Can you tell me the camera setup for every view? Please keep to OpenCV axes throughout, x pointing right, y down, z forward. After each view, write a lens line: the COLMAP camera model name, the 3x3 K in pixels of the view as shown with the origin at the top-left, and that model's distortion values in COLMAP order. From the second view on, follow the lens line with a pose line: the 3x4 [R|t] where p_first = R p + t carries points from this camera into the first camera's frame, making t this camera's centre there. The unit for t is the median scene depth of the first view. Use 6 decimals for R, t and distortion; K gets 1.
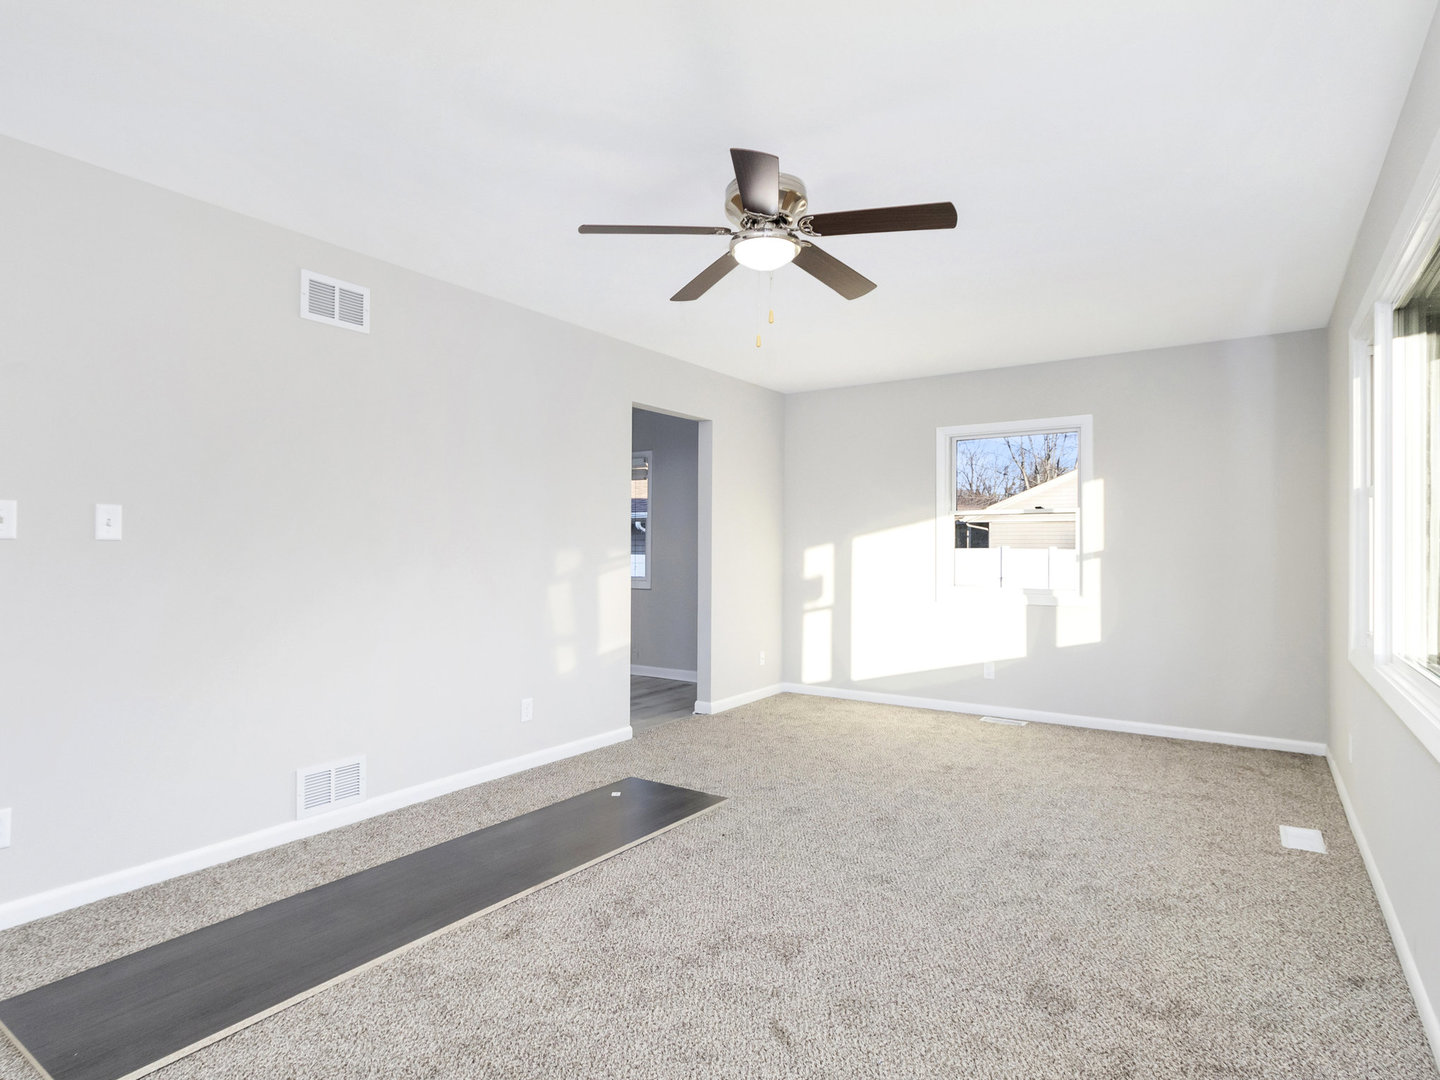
lens RADIAL K [[806.2, 0, 720.0], [0, 806.2, 540.0], [0, 0, 1]] dist [0.003295, 0.001064]
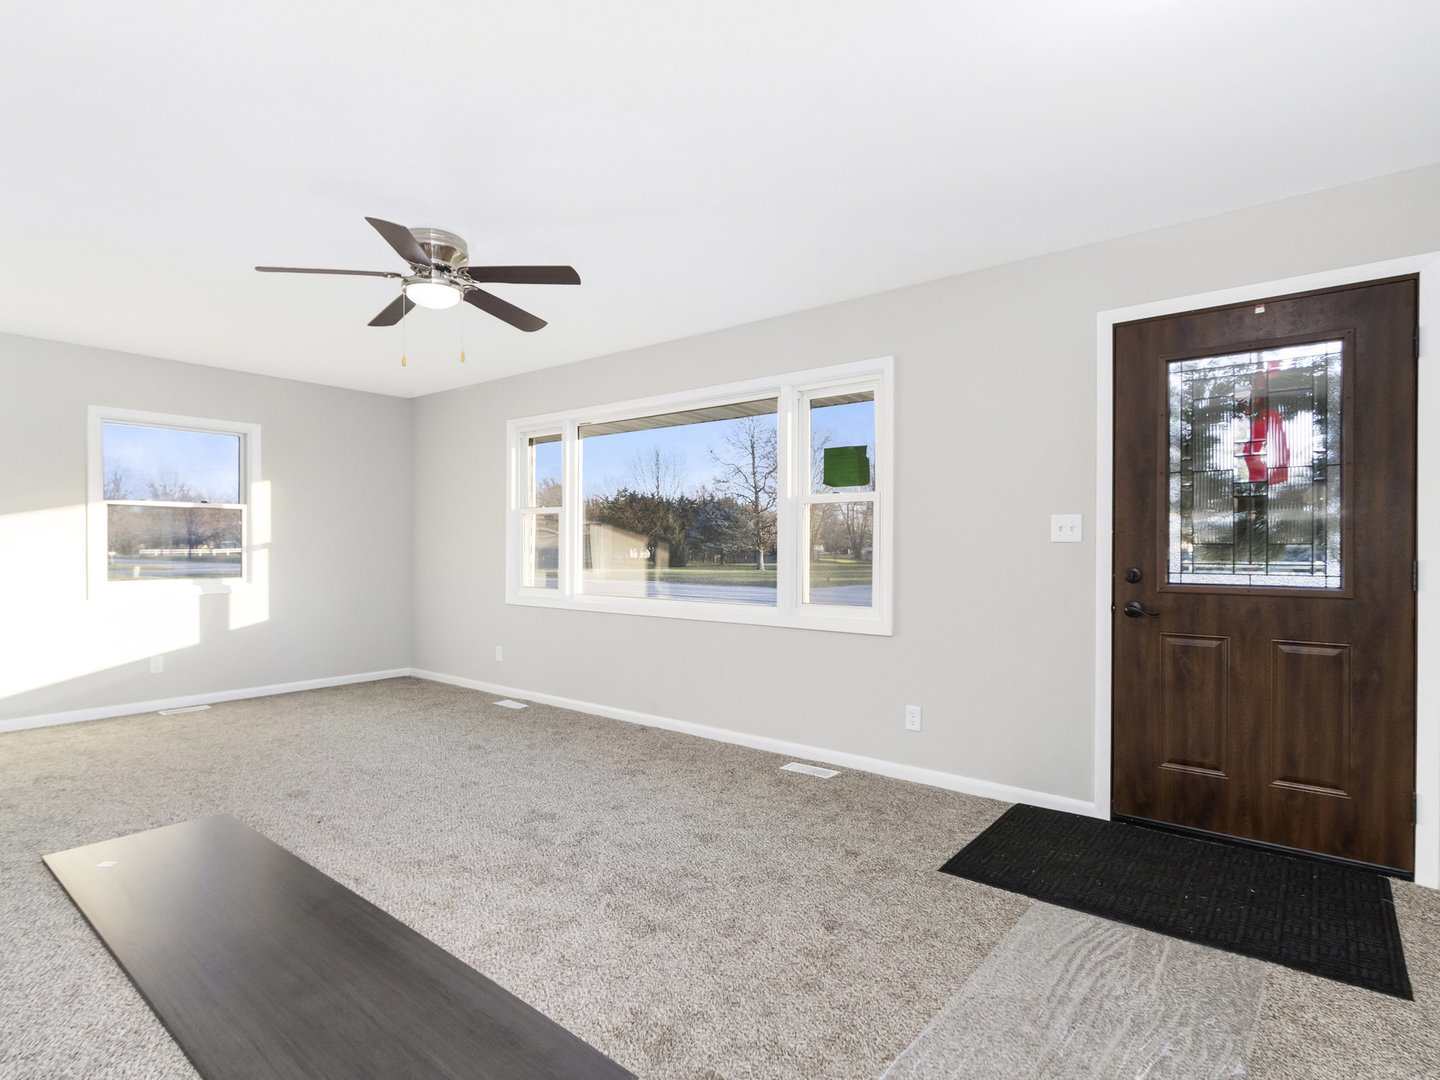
lens RADIAL K [[740.8, 0, 720.0], [0, 740.8, 540.0], [0, 0, 1]] dist [0.012342, 0.000217]
pose [[0.086414, 0.004472, 0.996249, -0.903326], [-0.010260, 0.999941, -0.003599, 0.012793], [-0.996206, -0.009910, 0.086455, 0.433931]]
